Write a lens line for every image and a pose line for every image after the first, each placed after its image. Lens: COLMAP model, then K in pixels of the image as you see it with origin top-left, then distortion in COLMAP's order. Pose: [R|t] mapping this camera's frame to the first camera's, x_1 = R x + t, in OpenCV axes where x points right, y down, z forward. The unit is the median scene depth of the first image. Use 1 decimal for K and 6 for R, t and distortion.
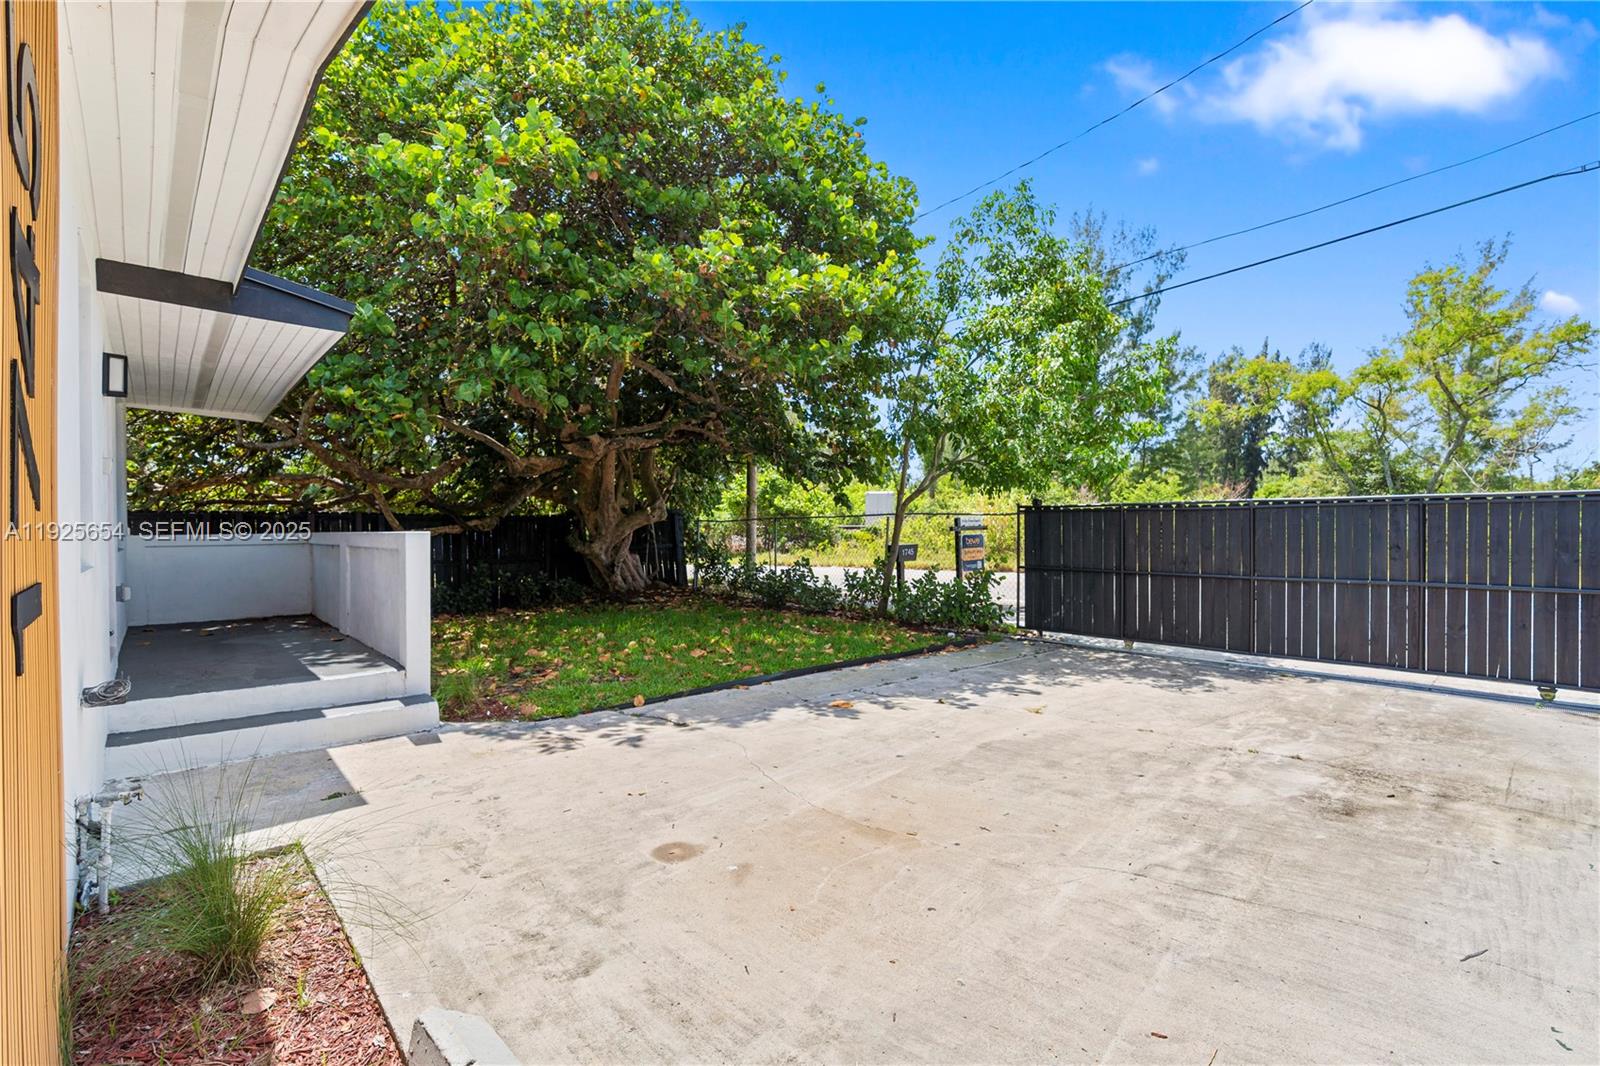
lens RADIAL K [[718.5, 0, 796.5], [0, 718.5, 535.9], [0, 0, 1]] dist [0.001622, 0.000308]
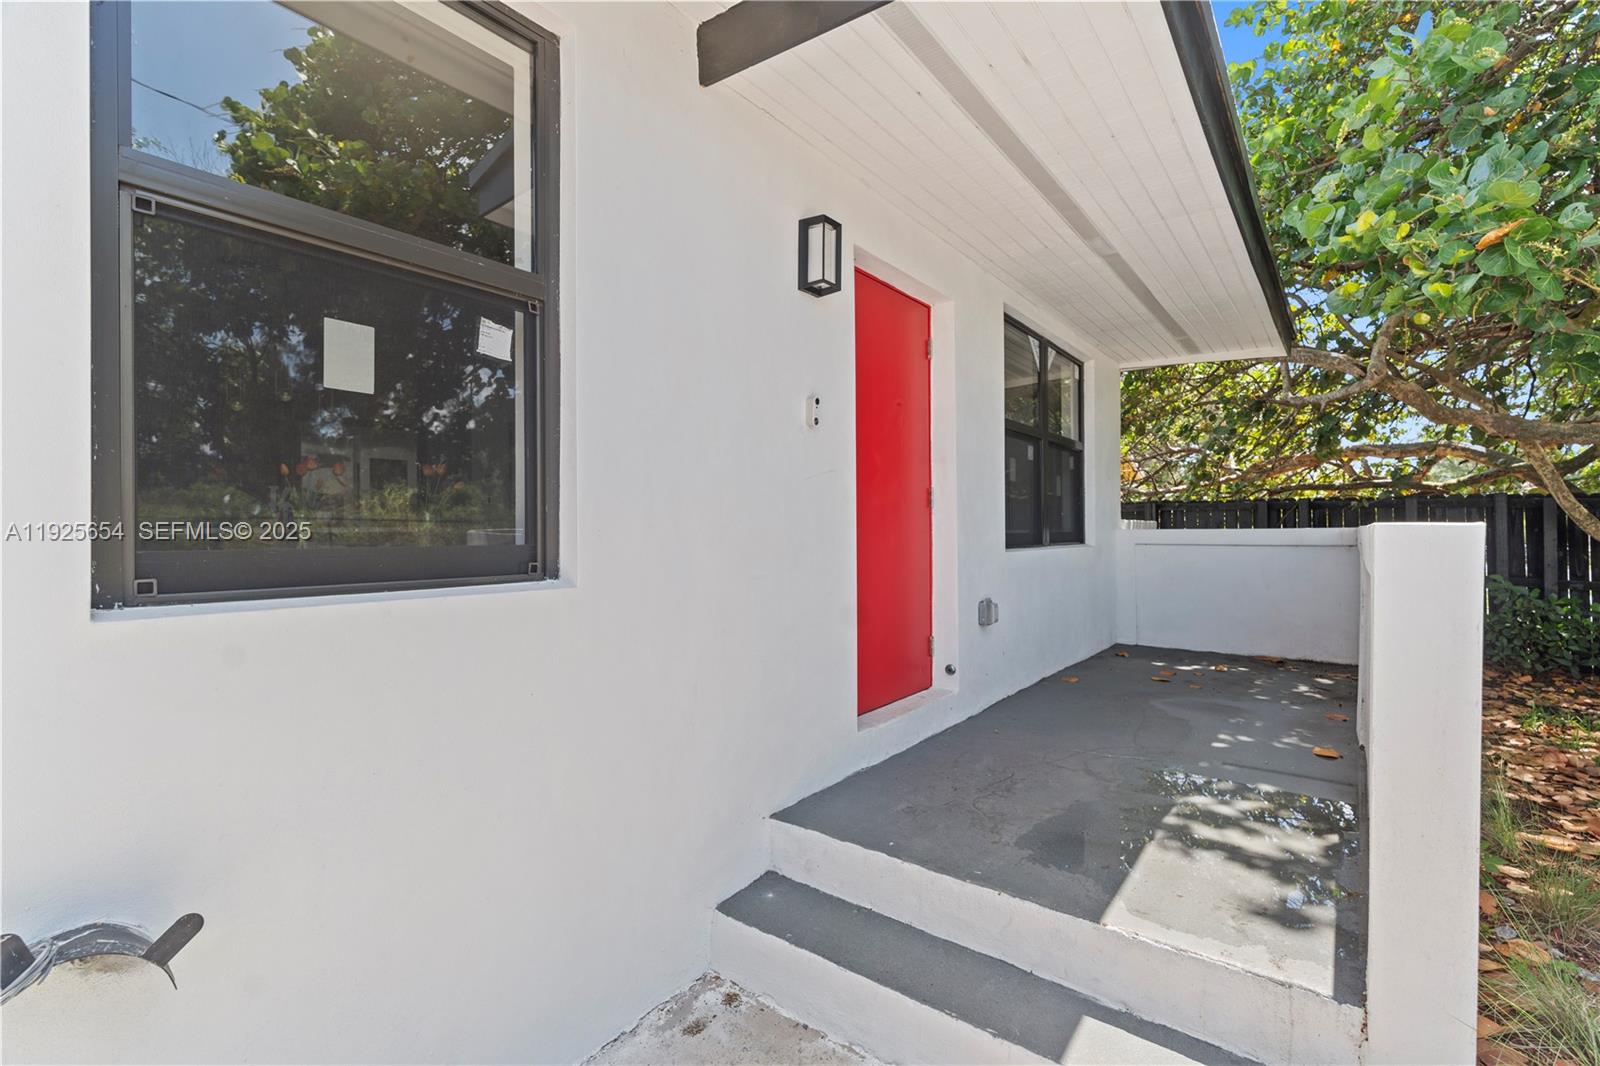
lens RADIAL K [[718.5, 0, 795.7], [0, 718.5, 531.1], [0, 0, 1]] dist [0.001622, 0.000308]
pose [[0.190015, 0.002832, -0.981777, -0.229441], [-0.003612, 0.999991, 0.002186, 0.001610], [0.981775, 0.003130, 0.190023, 0.539273]]
